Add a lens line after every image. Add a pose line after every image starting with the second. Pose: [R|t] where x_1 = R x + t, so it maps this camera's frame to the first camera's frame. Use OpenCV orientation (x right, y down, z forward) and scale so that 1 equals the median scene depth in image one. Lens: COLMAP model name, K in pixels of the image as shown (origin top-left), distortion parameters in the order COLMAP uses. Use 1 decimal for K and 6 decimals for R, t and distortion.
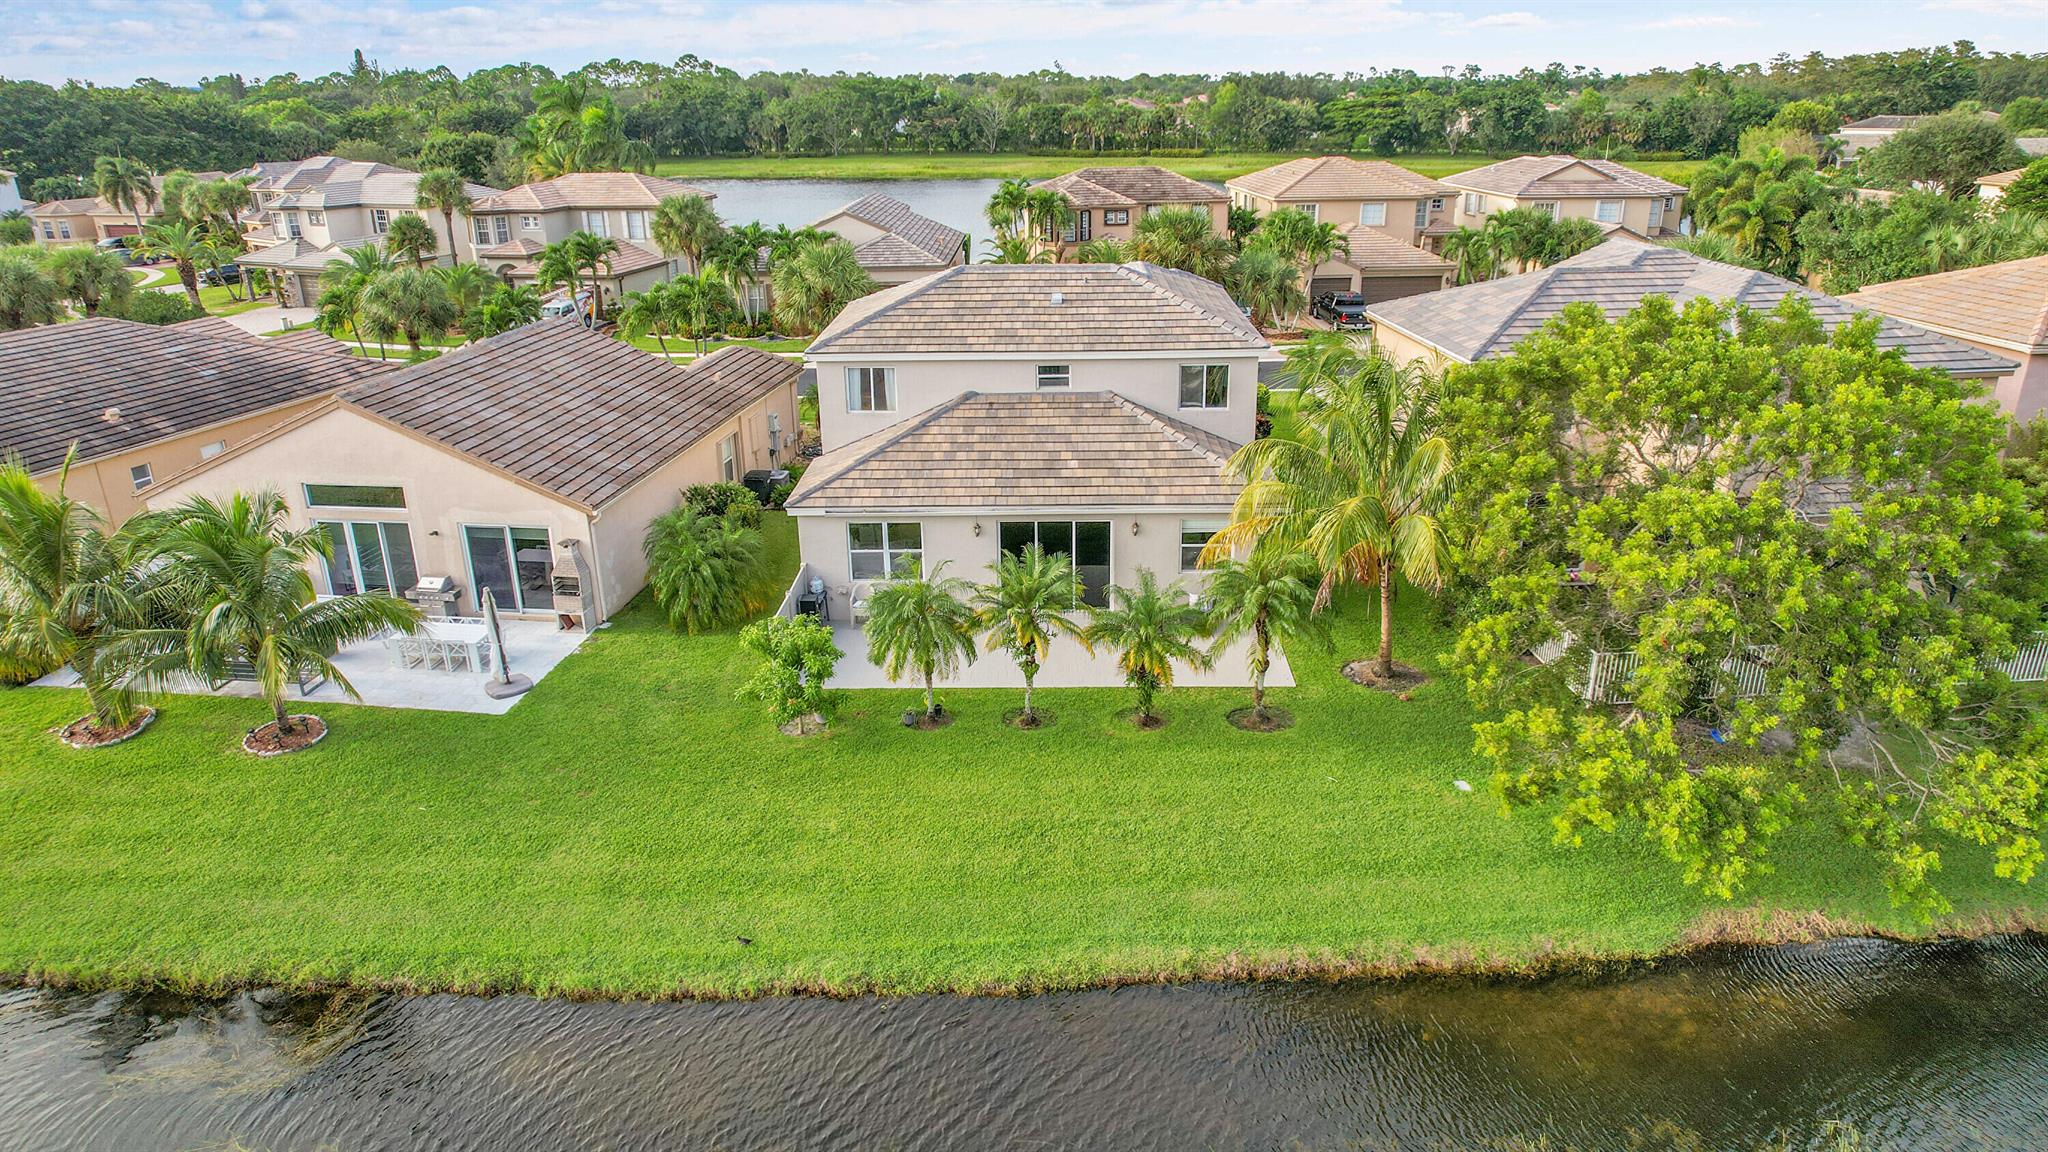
lens RADIAL K [[1295.8, 0, 1029.6], [0, 1295.8, 609.4], [0, 0, 1]] dist [-0.078542, 0.071221]
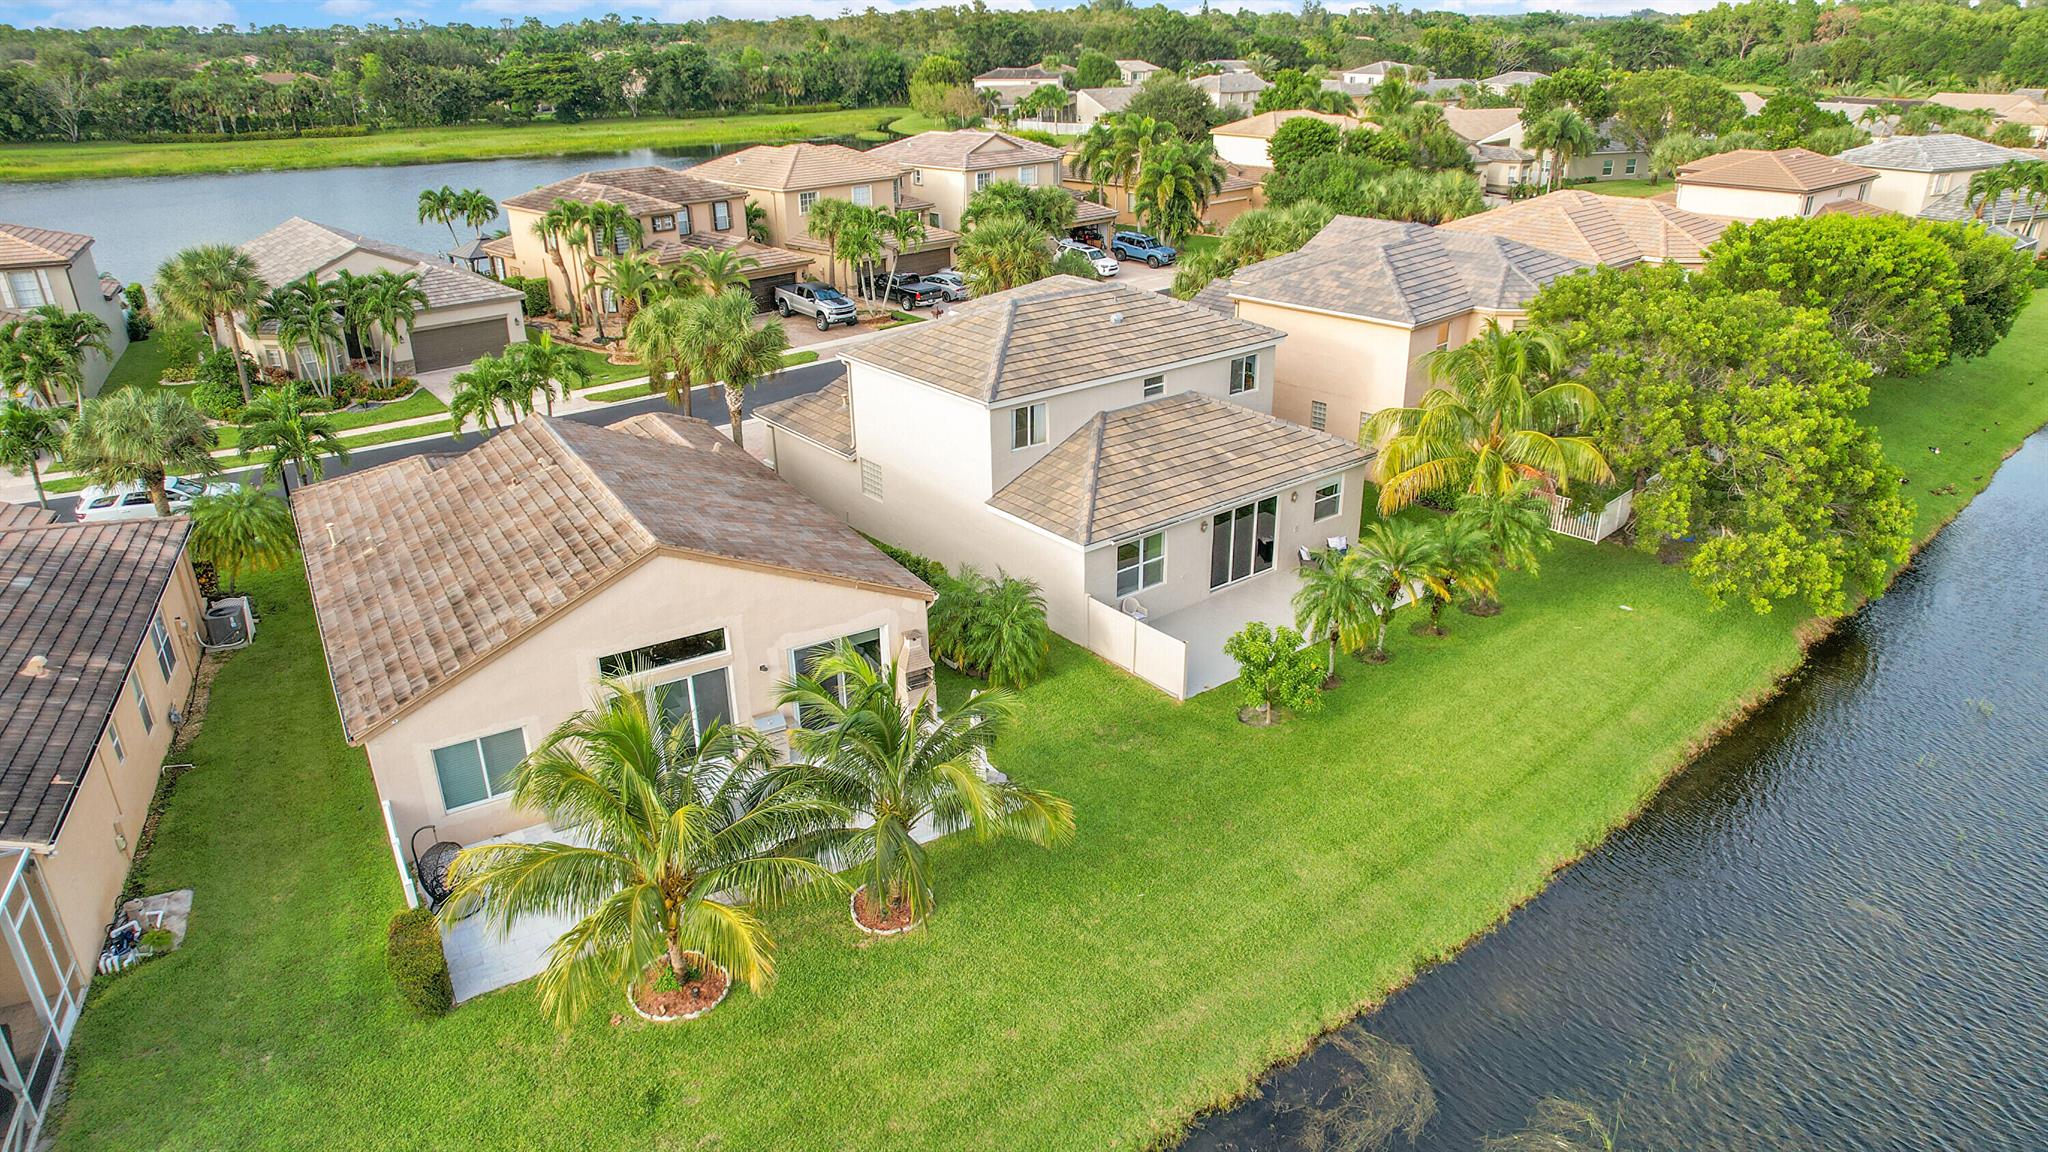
lens RADIAL K [[1295.8, 0, 1029.6], [0, 1295.8, 609.4], [0, 0, 1]] dist [-0.078542, 0.071221]
pose [[0.769586, -0.263794, 0.581506, -0.795381], [0.242336, 0.963205, 0.116232, -0.151204], [-0.590771, 0.051469, 0.805196, 0.152173]]
